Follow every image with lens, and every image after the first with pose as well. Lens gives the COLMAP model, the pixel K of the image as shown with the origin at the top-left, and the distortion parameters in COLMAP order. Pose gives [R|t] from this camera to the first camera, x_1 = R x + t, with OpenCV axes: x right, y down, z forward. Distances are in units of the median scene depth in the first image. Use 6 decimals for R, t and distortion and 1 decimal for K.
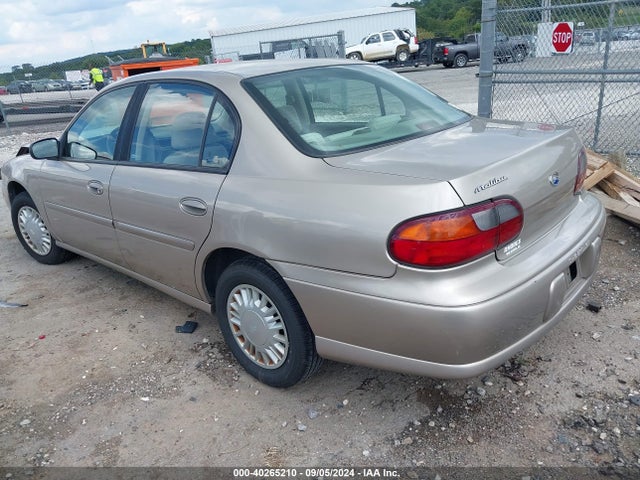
lens RADIAL K [[447.5, 0, 320.0], [0, 447.5, 240.0], [0, 0, 1]] dist [0.013804, -0.004788]
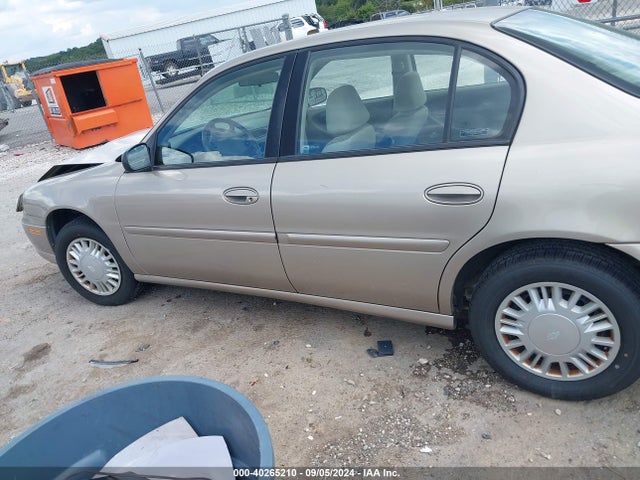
lens RADIAL K [[447.5, 0, 320.0], [0, 447.5, 240.0], [0, 0, 1]] dist [0.013804, -0.004788]
pose [[0.977492, -0.155892, 0.142150, -0.414971], [0.153182, 0.987746, 0.029886, -0.036593], [-0.145067, -0.007438, 0.989394, 0.177216]]
